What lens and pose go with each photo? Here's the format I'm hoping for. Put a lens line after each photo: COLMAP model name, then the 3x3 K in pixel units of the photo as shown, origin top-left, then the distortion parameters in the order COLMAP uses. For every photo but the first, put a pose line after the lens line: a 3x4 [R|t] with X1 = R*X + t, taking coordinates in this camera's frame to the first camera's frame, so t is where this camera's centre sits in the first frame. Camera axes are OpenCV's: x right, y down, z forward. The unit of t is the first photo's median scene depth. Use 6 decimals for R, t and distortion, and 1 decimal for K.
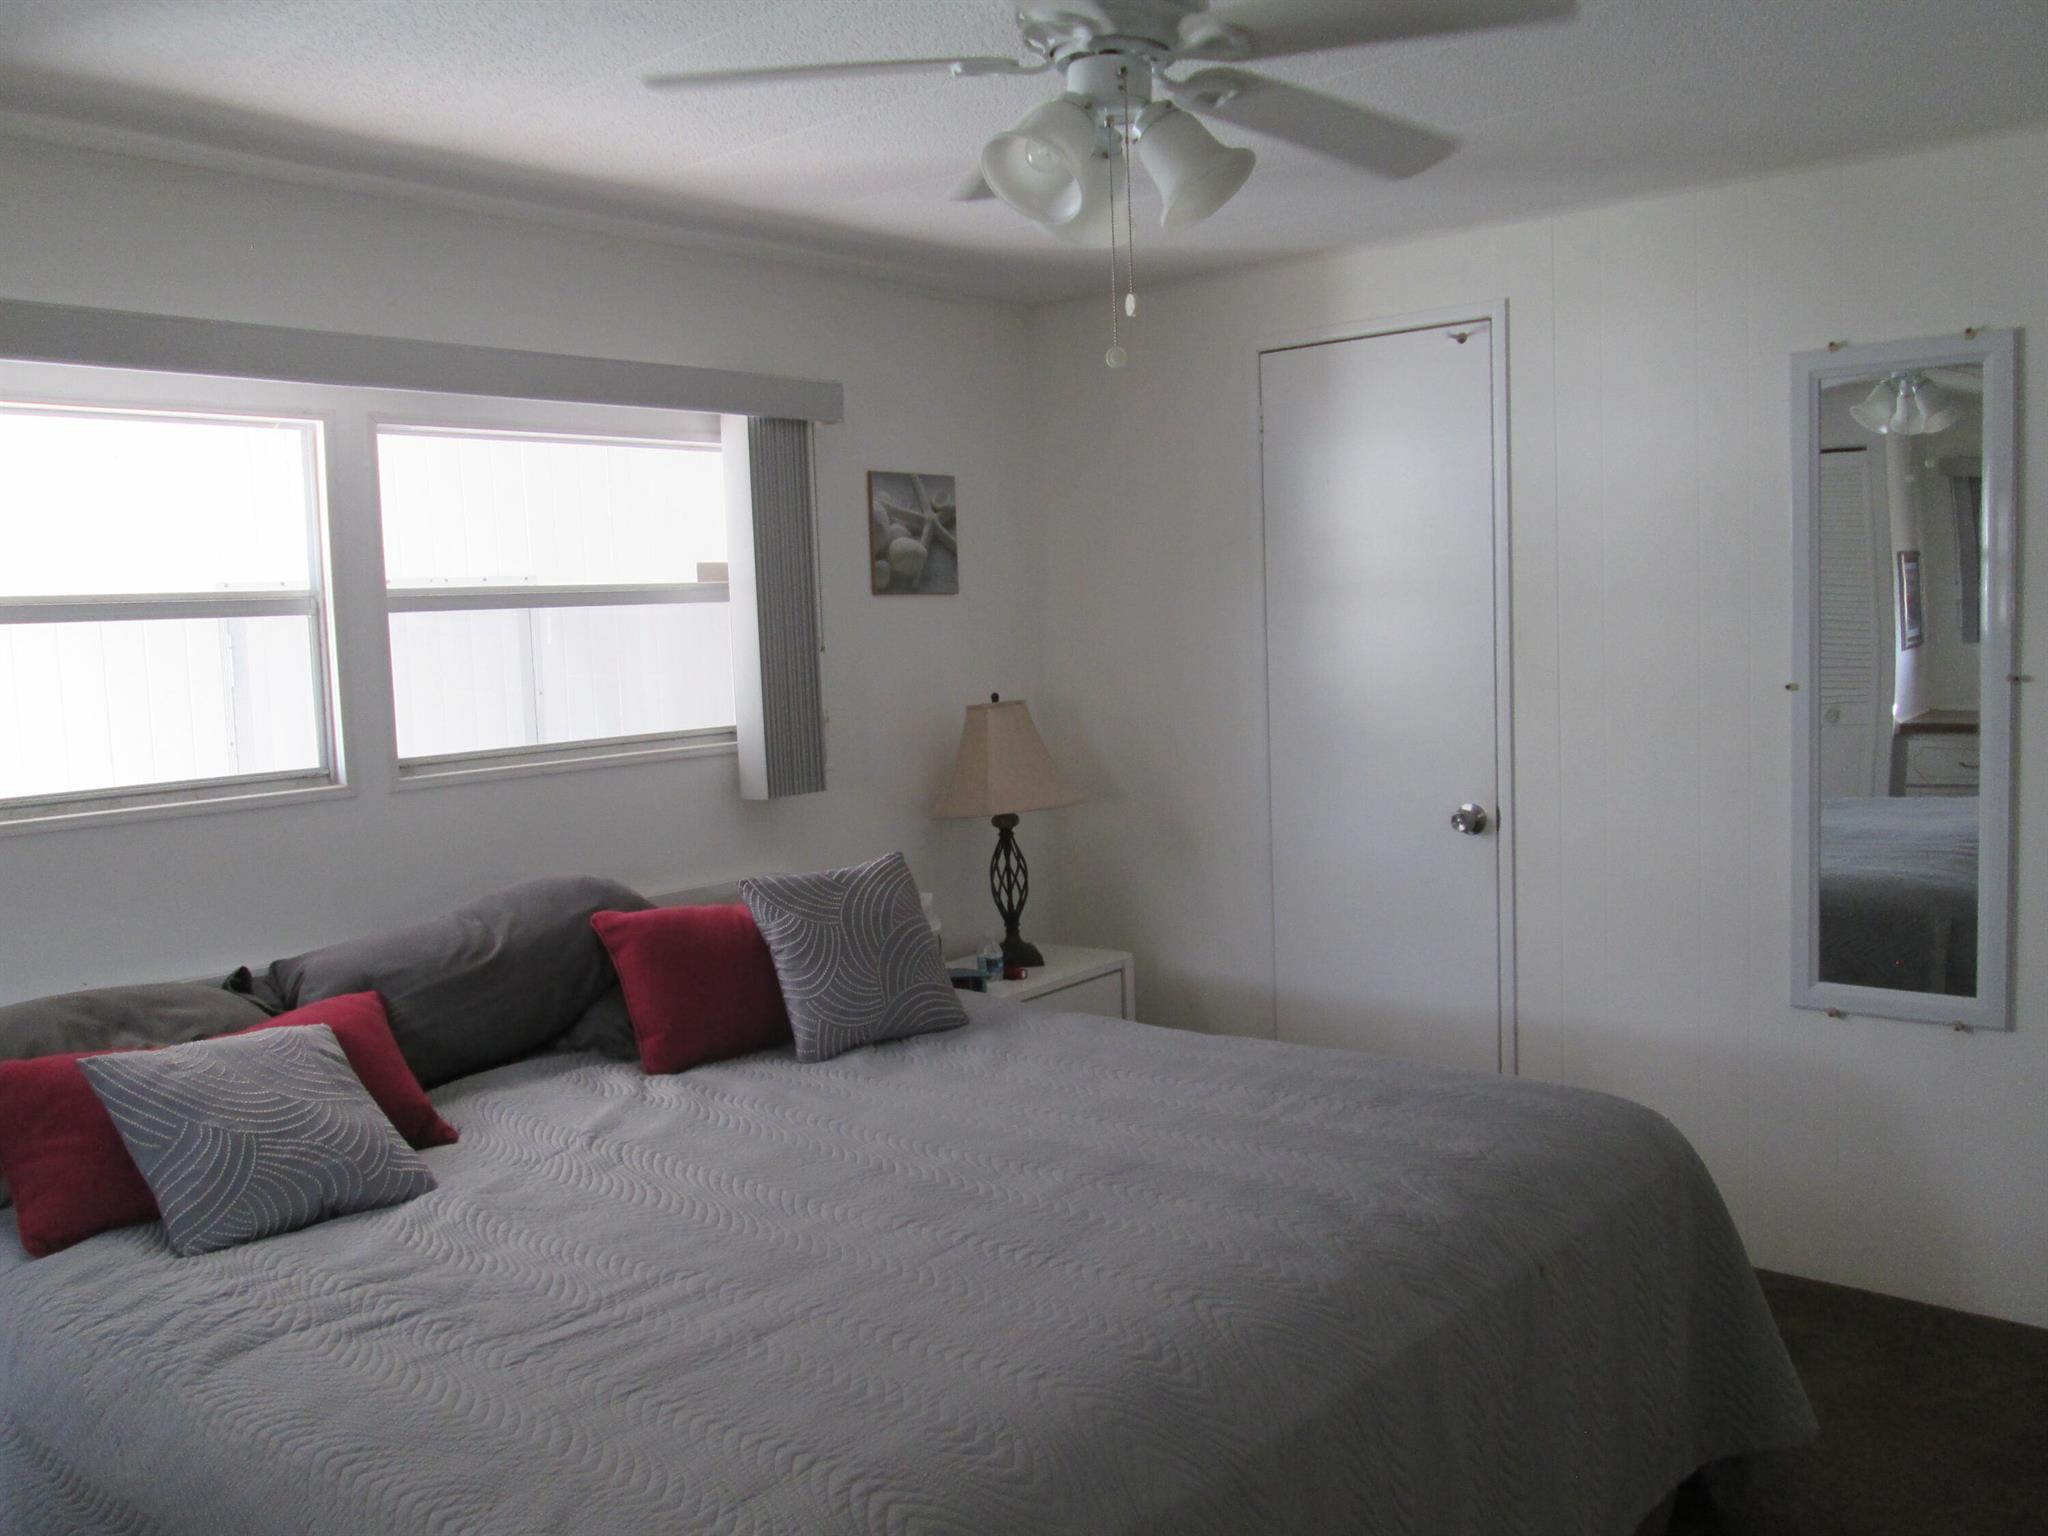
lens RADIAL K [[1707.1, 0, 1024.0], [0, 1707.1, 768.0], [0, 0, 1]] dist [0.201912, 0.002443]
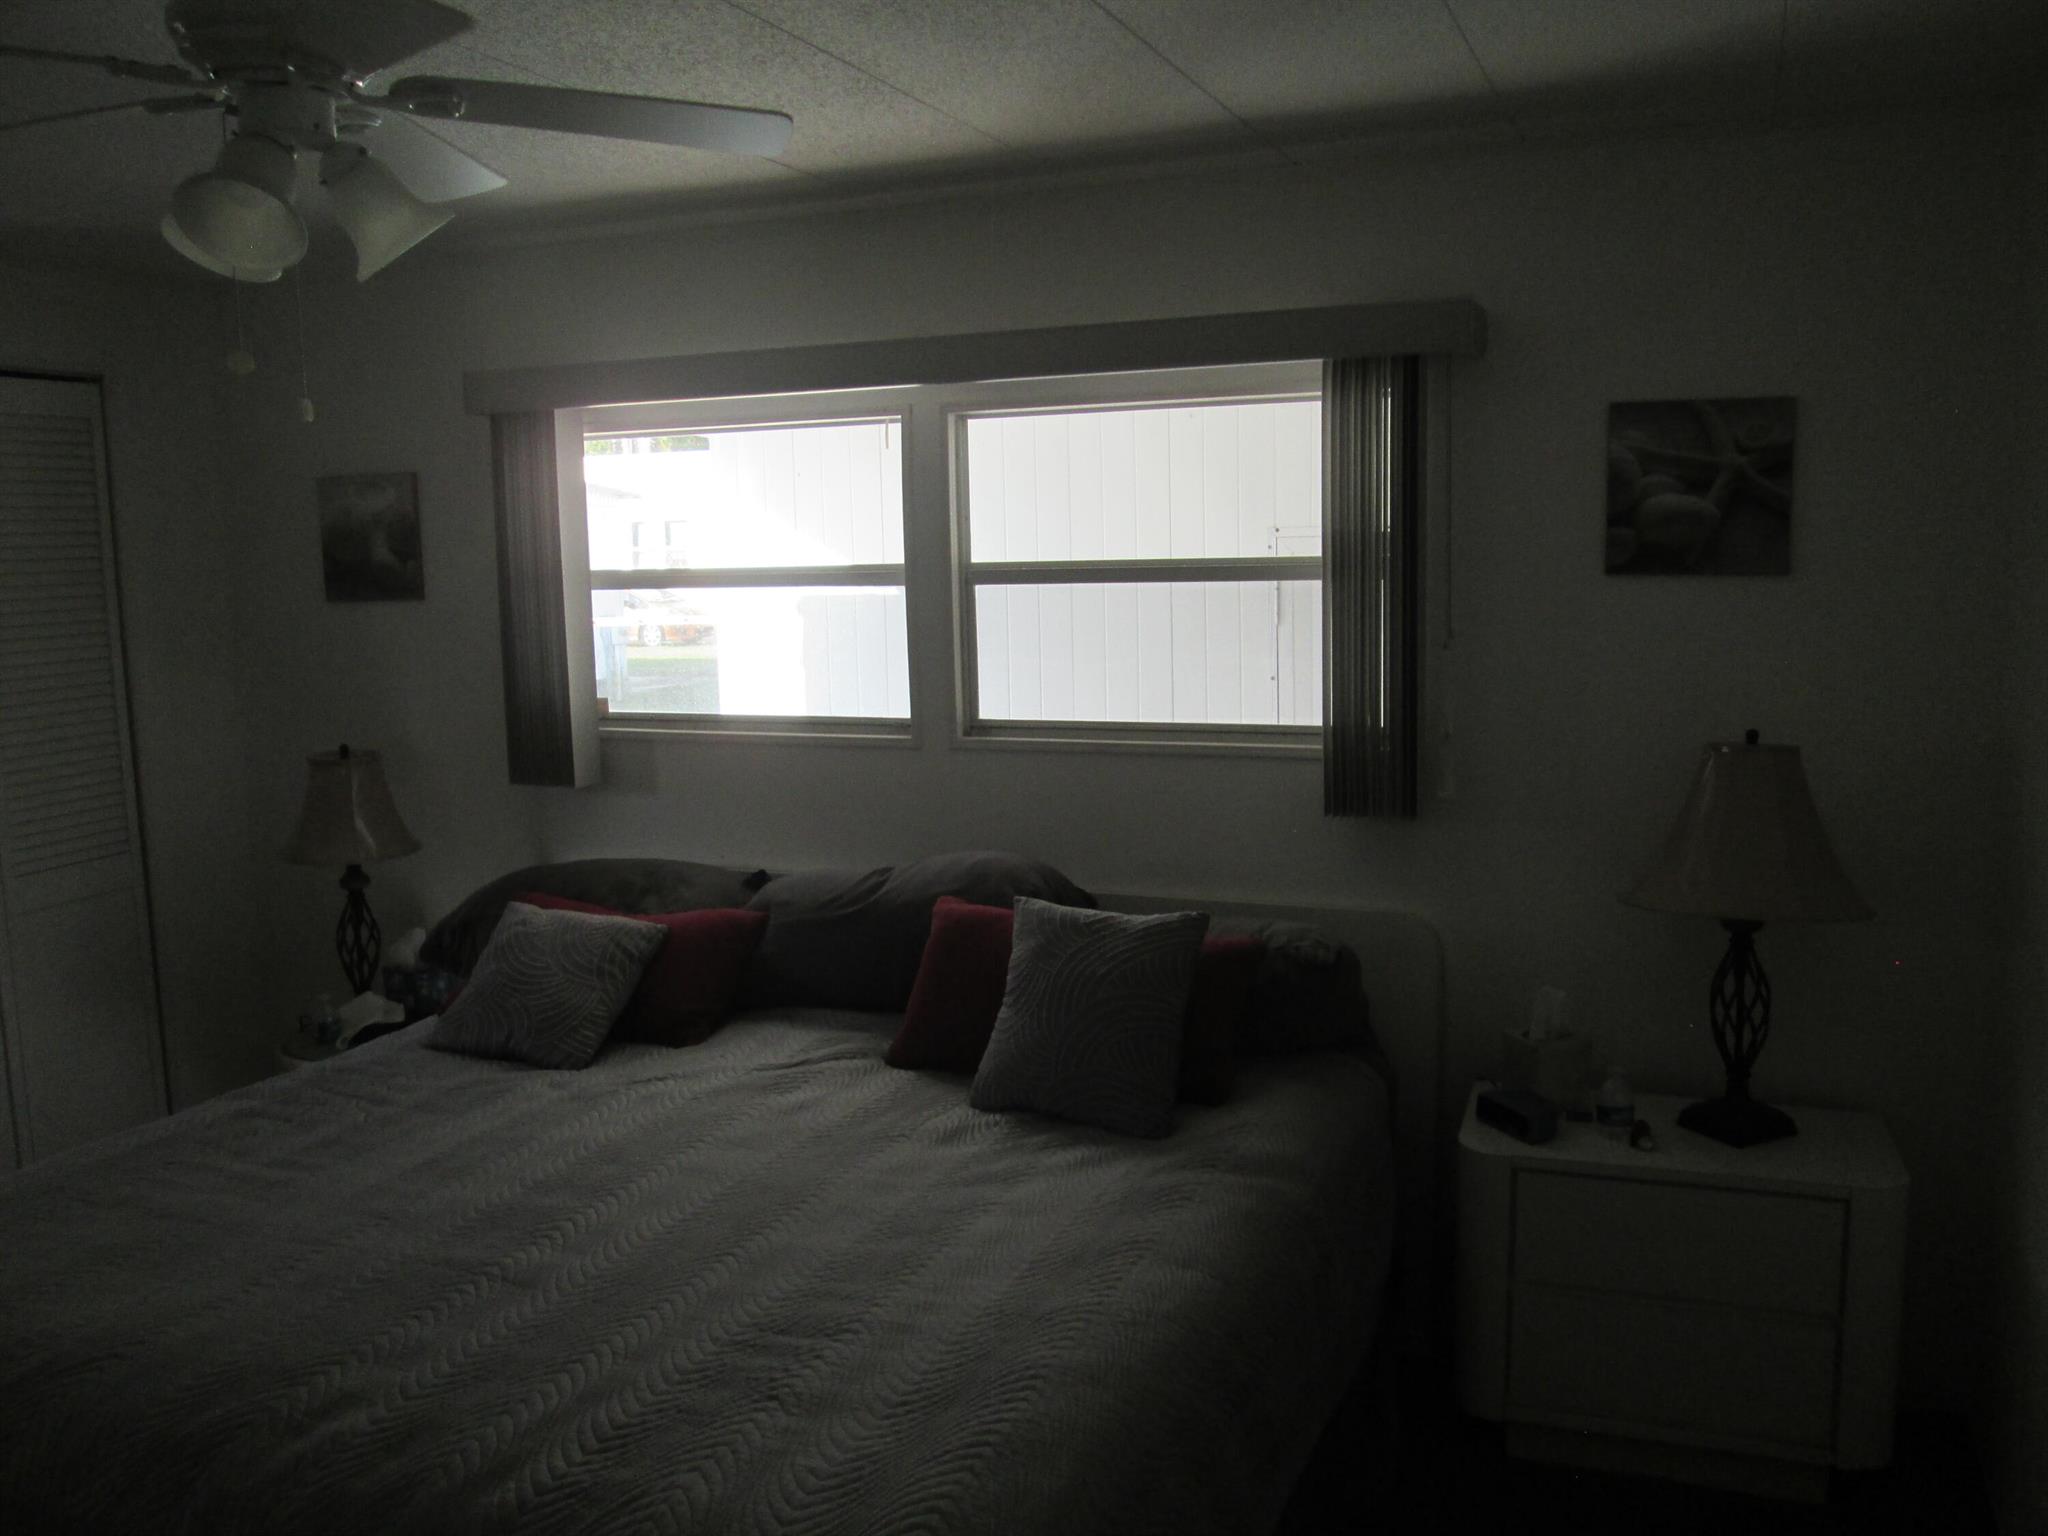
lens RADIAL K [[1688.2, 0, 1024.0], [0, 1688.2, 768.0], [0, 0, 1]] dist [-0.053472, 0.018804]
pose [[0.336198, 0.140779, -0.931210, 0.497799], [-0.093817, 0.988853, 0.115622, -0.078820], [0.937107, 0.048491, 0.345658, 0.529789]]
